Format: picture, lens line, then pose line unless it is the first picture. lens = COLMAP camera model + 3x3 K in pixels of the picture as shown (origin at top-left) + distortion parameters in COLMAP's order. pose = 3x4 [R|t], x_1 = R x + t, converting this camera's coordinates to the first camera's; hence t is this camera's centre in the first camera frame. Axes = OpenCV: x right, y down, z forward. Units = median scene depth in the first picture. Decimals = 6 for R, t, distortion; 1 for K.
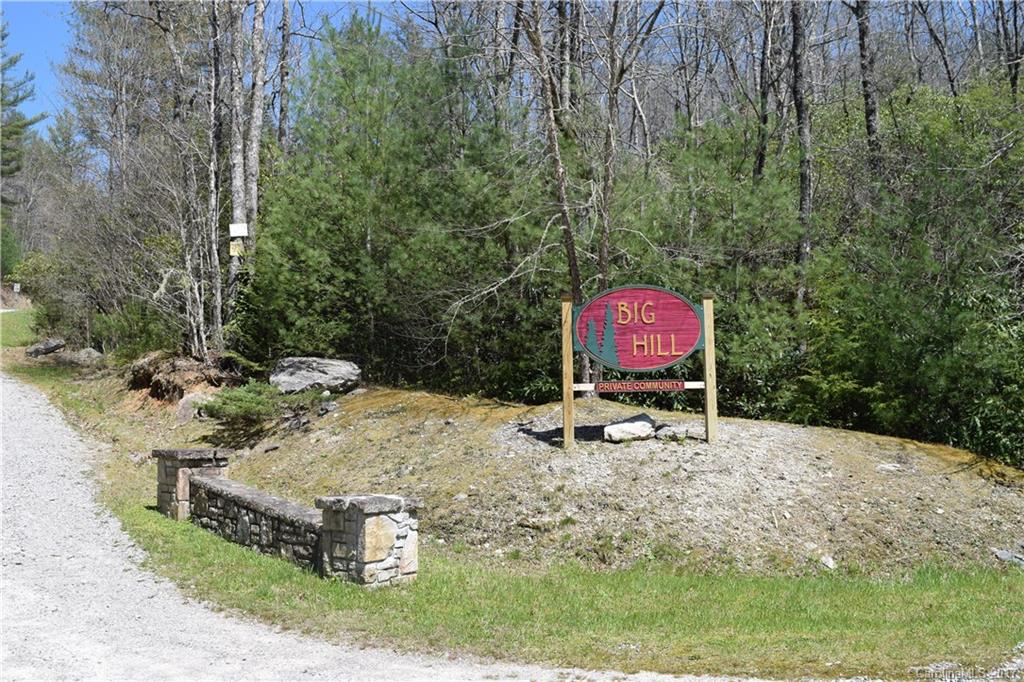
lens RADIAL K [[936.0, 0, 512.0], [0, 936.0, 342.2], [0, 0, 1]] dist [-0.042559, 0.000000]
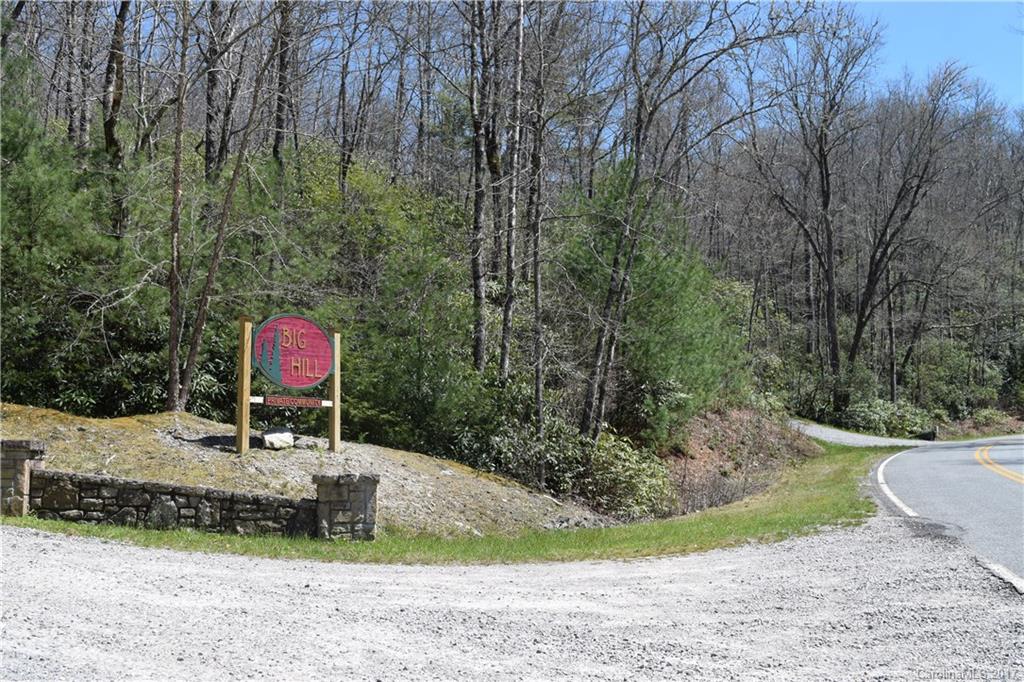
lens RADIAL K [[1112.4, 0, 506.2], [0, 1112.4, 344.7], [0, 0, 1]] dist [-0.064093, 0.000000]
pose [[0.585631, 0.098920, 0.804519, -1.082497], [-0.067771, 0.995026, -0.073011, 0.078185], [-0.807740, -0.011765, 0.589422, -0.025944]]
